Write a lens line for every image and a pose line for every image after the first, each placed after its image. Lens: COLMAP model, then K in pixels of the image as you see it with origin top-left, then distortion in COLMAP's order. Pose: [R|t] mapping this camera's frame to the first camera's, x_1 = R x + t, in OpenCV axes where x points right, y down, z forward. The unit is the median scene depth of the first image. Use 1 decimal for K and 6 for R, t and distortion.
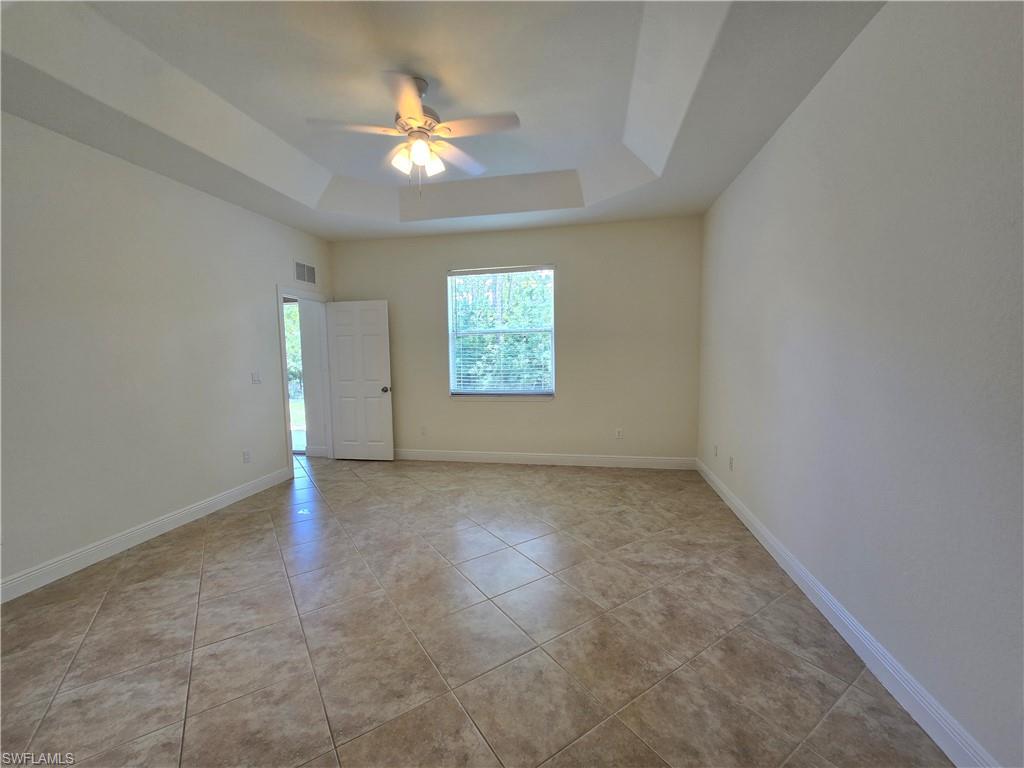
lens RADIAL K [[420.3, 0, 511.2], [0, 420.3, 383.2], [0, 0, 1]] dist [-0.001074, 0.000614]
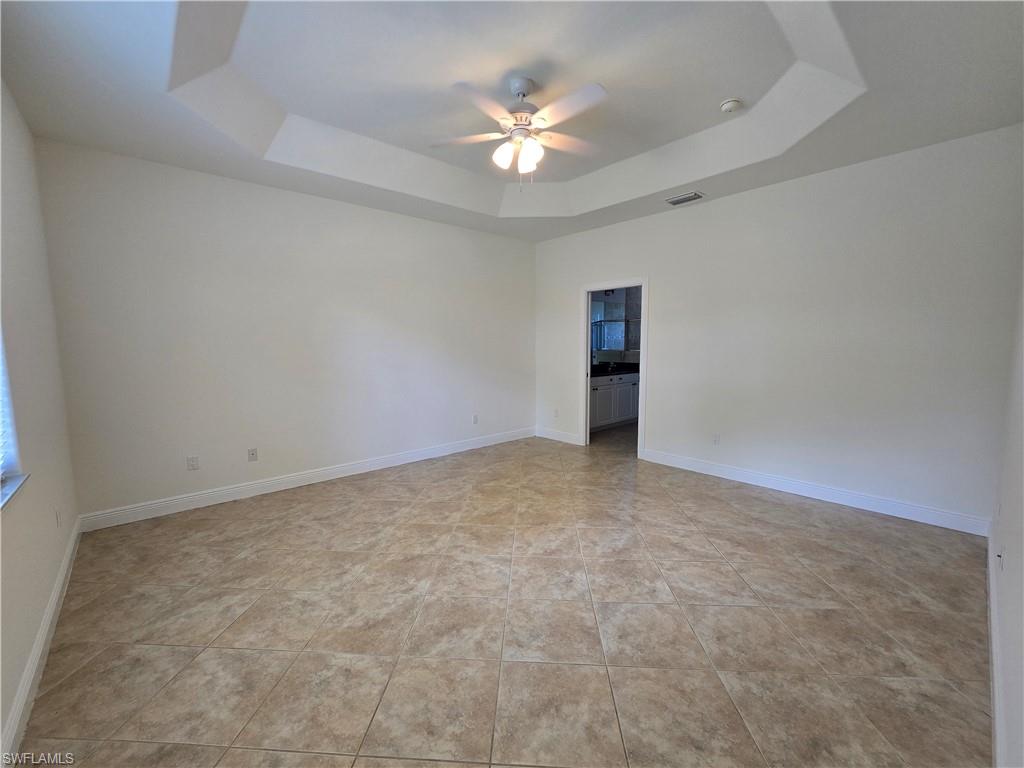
lens RADIAL K [[420.3, 0, 511.8], [0, 420.3, 384.5], [0, 0, 1]] dist [-0.001074, 0.000614]
pose [[-0.795090, -0.040611, 0.605131, -0.761047], [0.067272, 0.985693, 0.154541, -0.121678], [-0.602749, 0.163582, -0.780983, 1.722357]]
